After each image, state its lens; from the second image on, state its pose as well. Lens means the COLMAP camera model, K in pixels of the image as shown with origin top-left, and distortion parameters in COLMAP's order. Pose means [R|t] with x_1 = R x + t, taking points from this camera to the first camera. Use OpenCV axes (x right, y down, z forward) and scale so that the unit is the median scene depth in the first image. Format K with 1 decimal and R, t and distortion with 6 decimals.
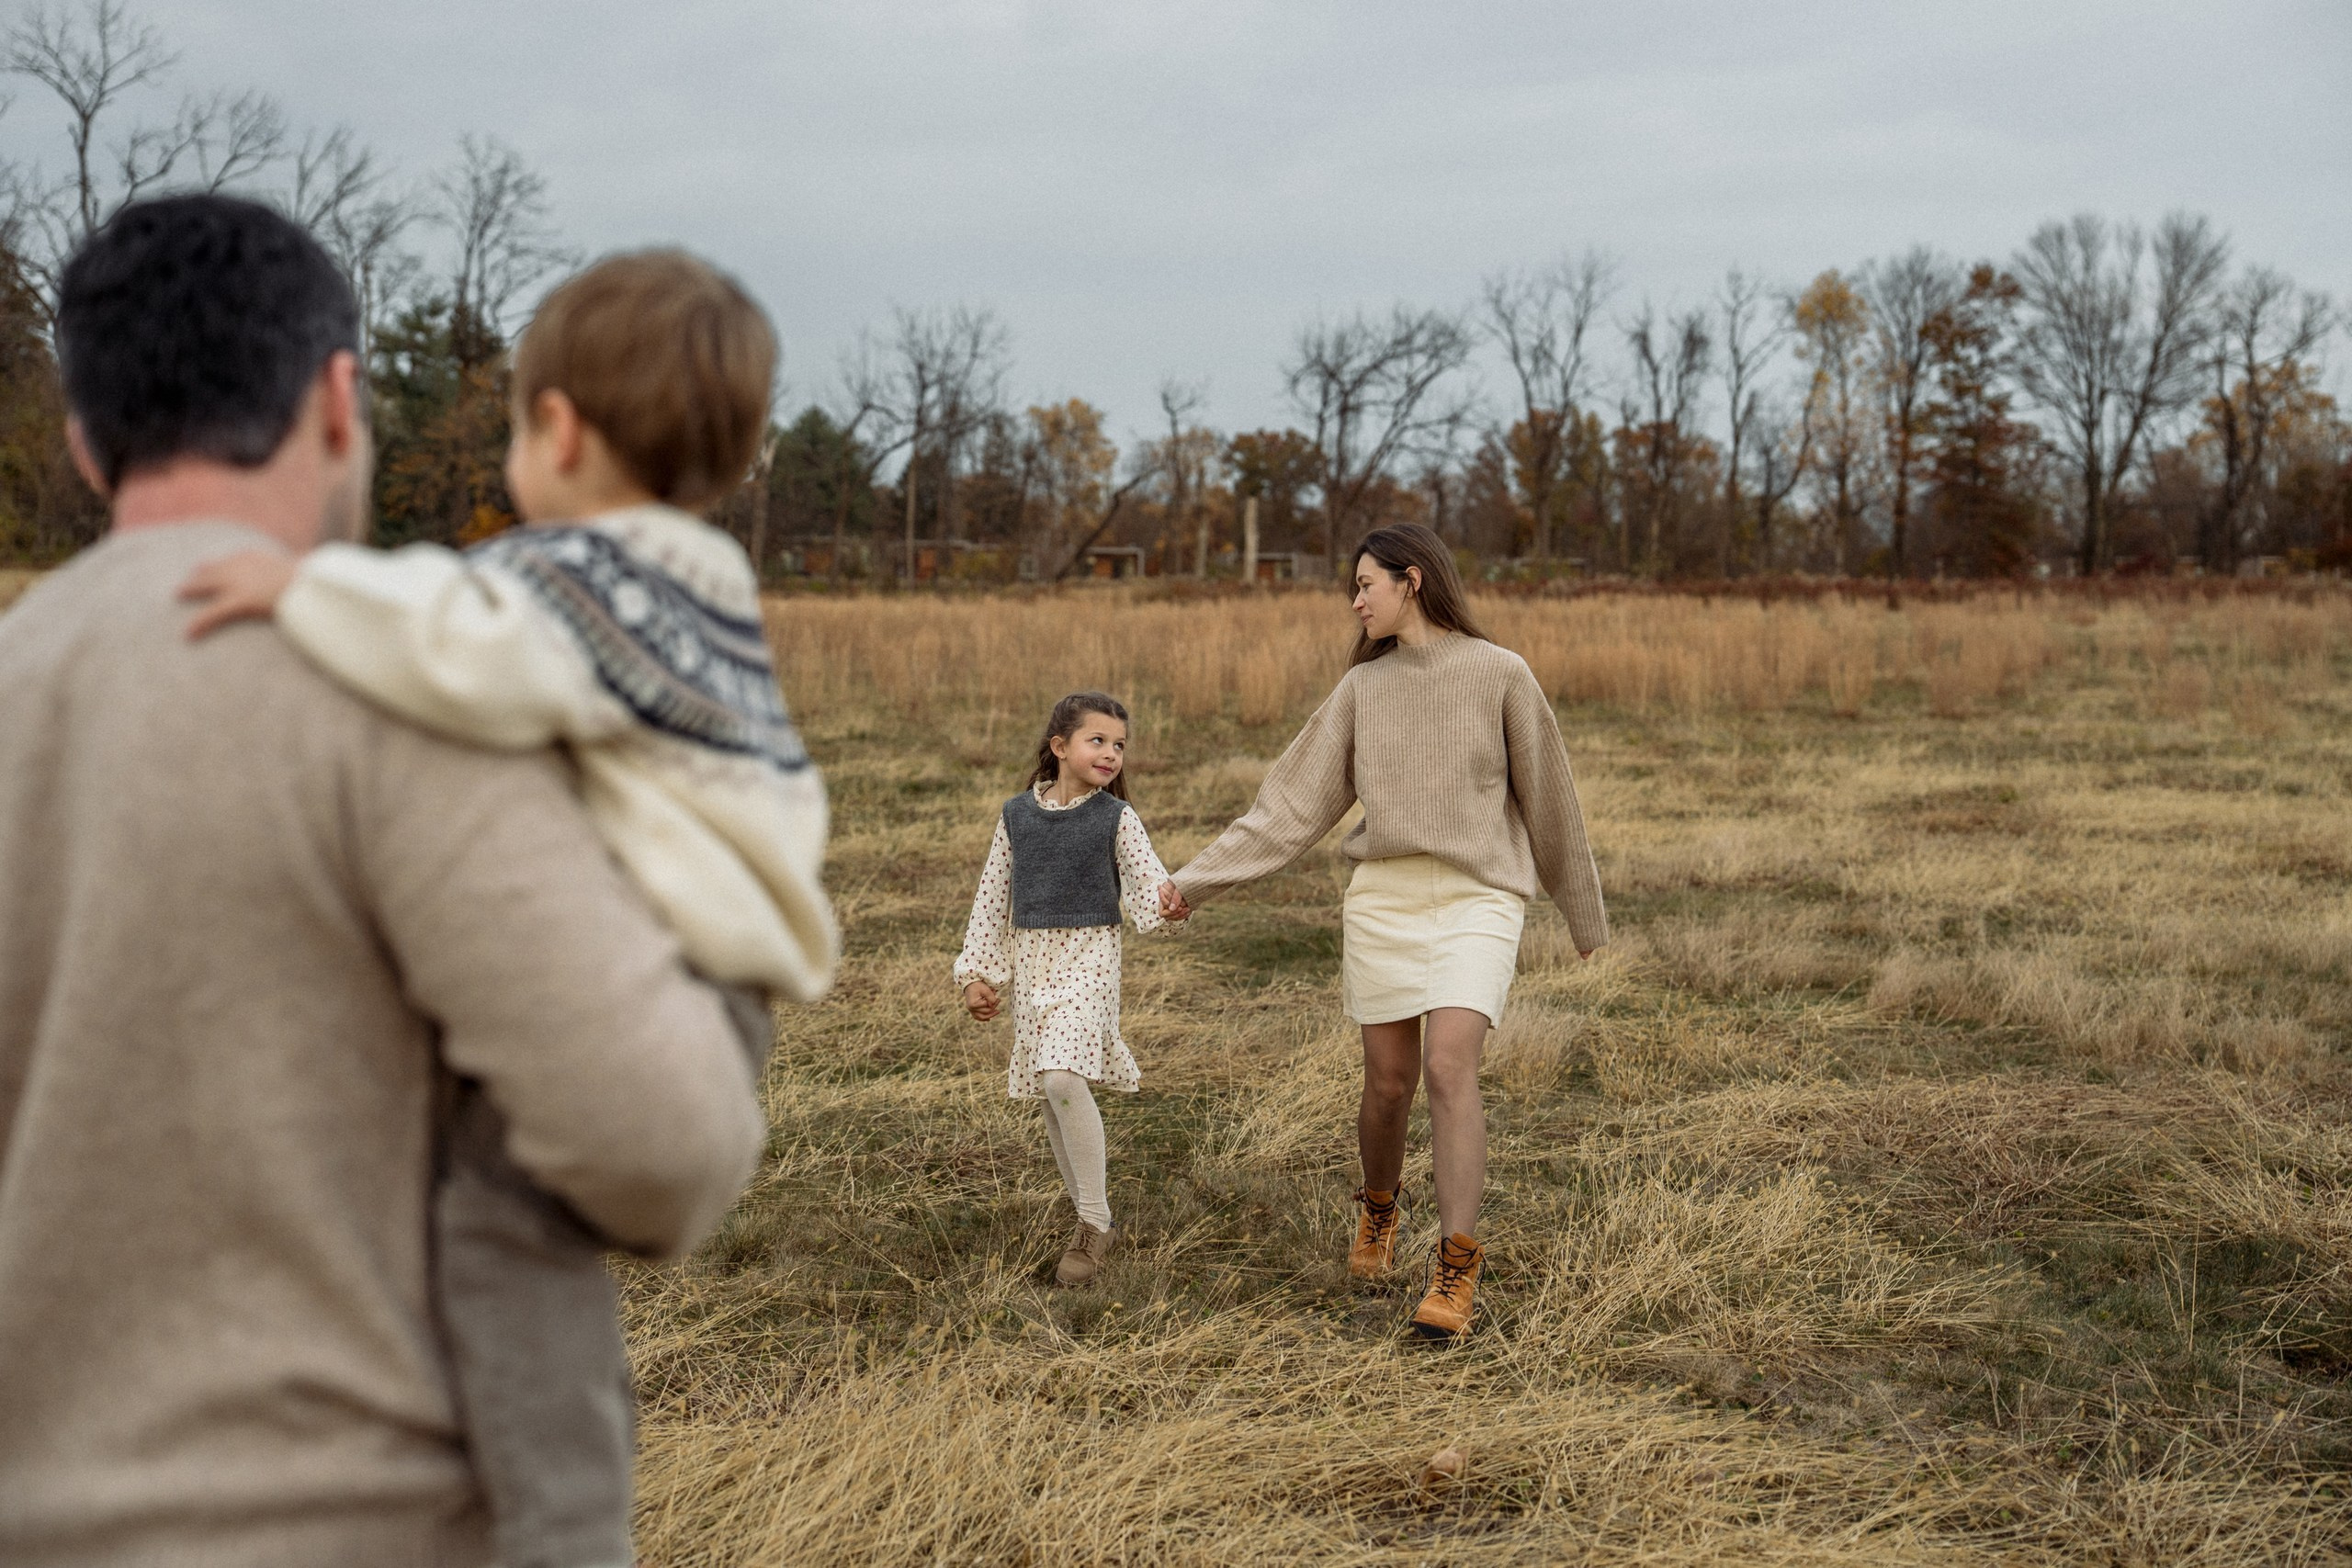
lens RADIAL K [[2937.0, 0, 1179.2], [0, 2937.0, 800.5], [0, 0, 1]] dist [0.100839, 0.000000]
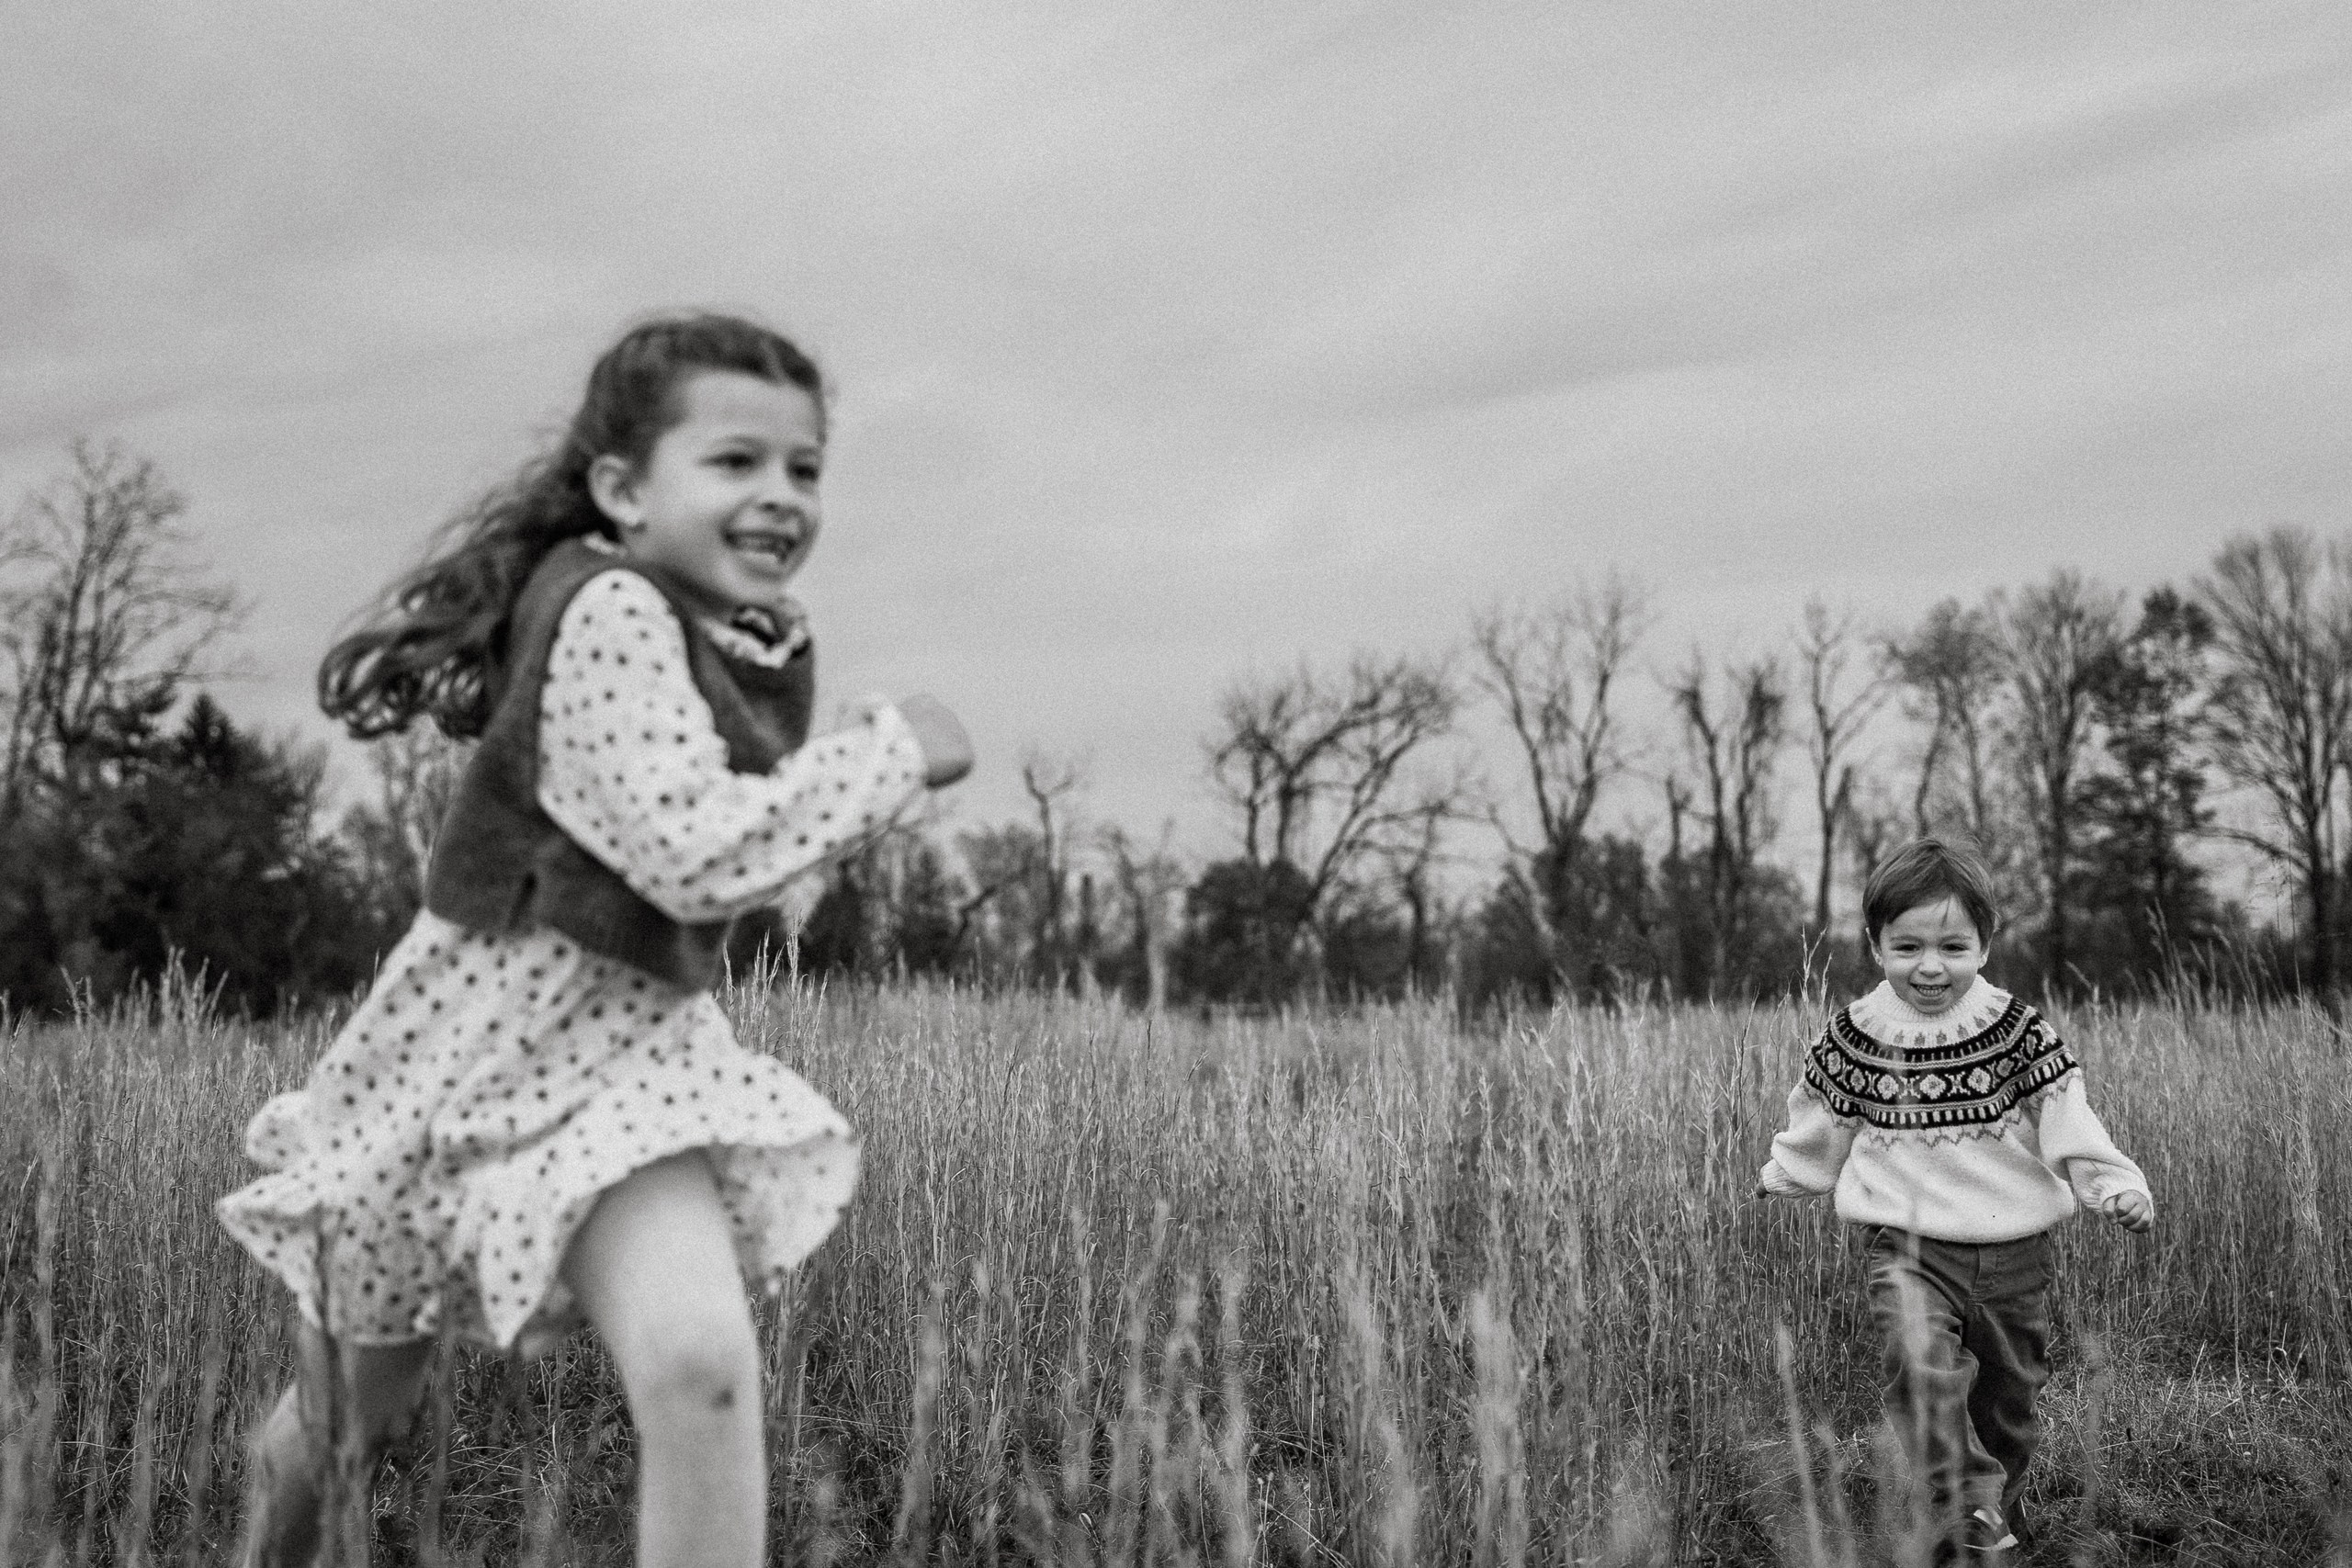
lens RADIAL K [[3348.5, 0, 1161.4], [0, 3348.5, 782.1], [0, 0, 1]] dist [0.082779, 0.000000]
pose [[0.999946, -0.010117, -0.002236, 0.027367], [0.009660, 0.988346, -0.151919, -0.010675], [0.003746, 0.151890, 0.988390, 0.182956]]
